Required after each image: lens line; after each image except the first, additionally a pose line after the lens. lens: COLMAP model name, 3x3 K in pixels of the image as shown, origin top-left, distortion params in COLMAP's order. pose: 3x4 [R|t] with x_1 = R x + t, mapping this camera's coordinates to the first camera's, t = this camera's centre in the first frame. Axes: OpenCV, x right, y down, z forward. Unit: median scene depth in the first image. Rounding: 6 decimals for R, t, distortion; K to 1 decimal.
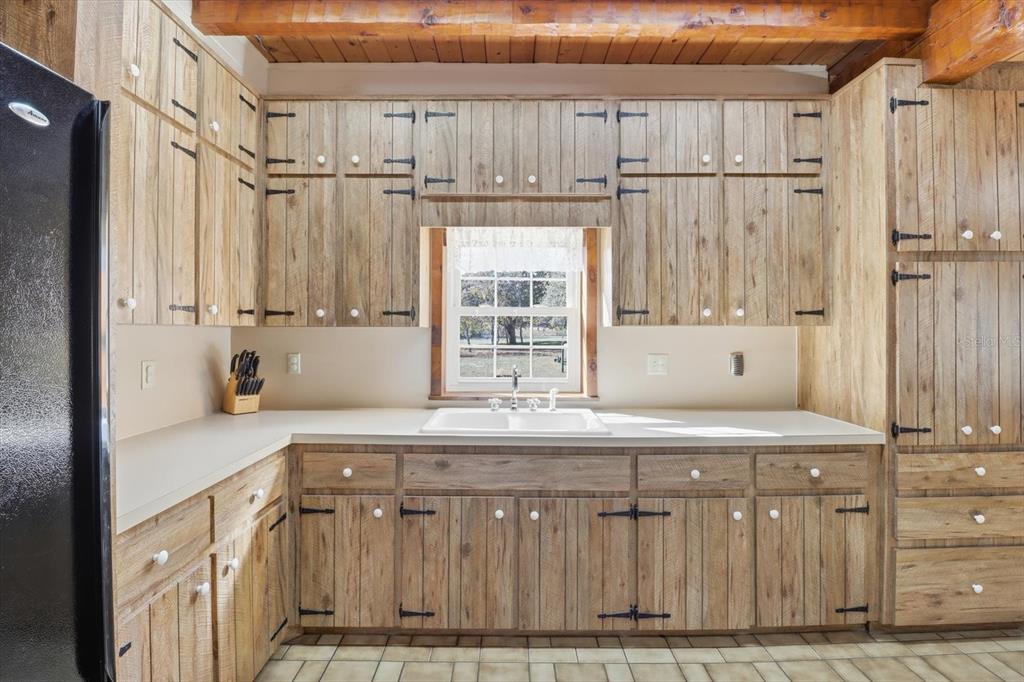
lens RADIAL K [[476.9, 0, 511.3], [0, 476.9, 328.9], [0, 0, 1]] dist [-0.000471, -0.011589]
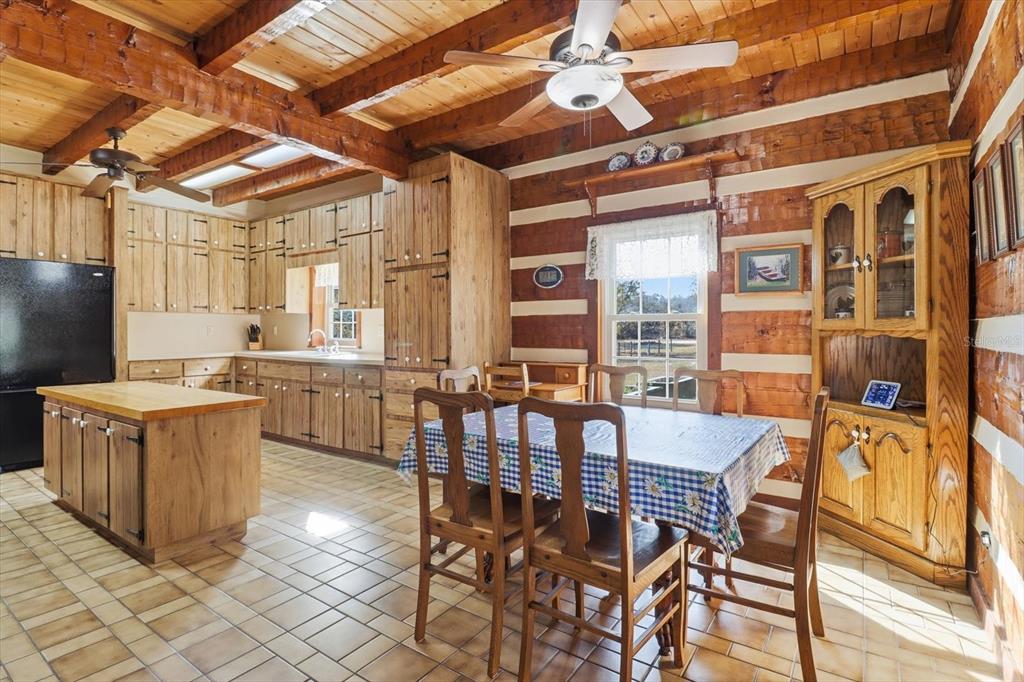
lens RADIAL K [[500.3, 0, 511.3], [0, 500.3, 330.5], [0, 0, 1]] dist [0.001117, -0.012943]
pose [[0.818992, -0.001164, -0.573804, 2.429879], [0.003972, 0.999985, 0.003640, 0.089821], [0.573792, -0.005260, 0.818984, -0.416617]]
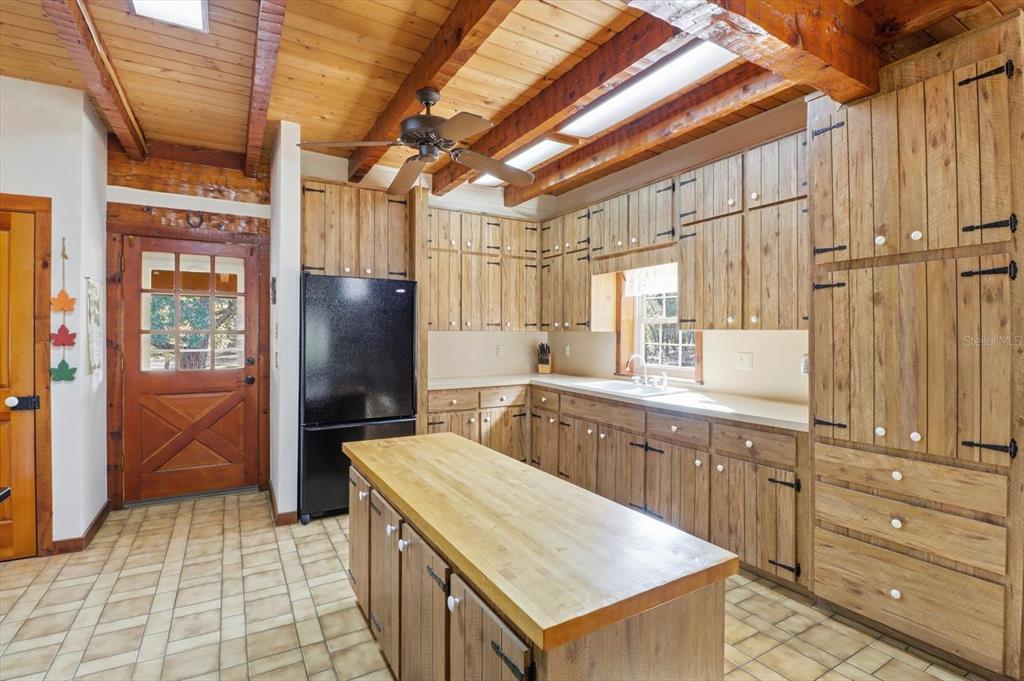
lens RADIAL K [[481.4, 0, 507.7], [0, 481.4, 333.2], [0, 0, 1]] dist [-0.000070, -0.012182]
pose [[0.498443, 0.001196, -0.866922, 1.431905], [0.001488, 0.999996, 0.002235, -0.001927], [0.866921, -0.002404, 0.498440, -0.213267]]
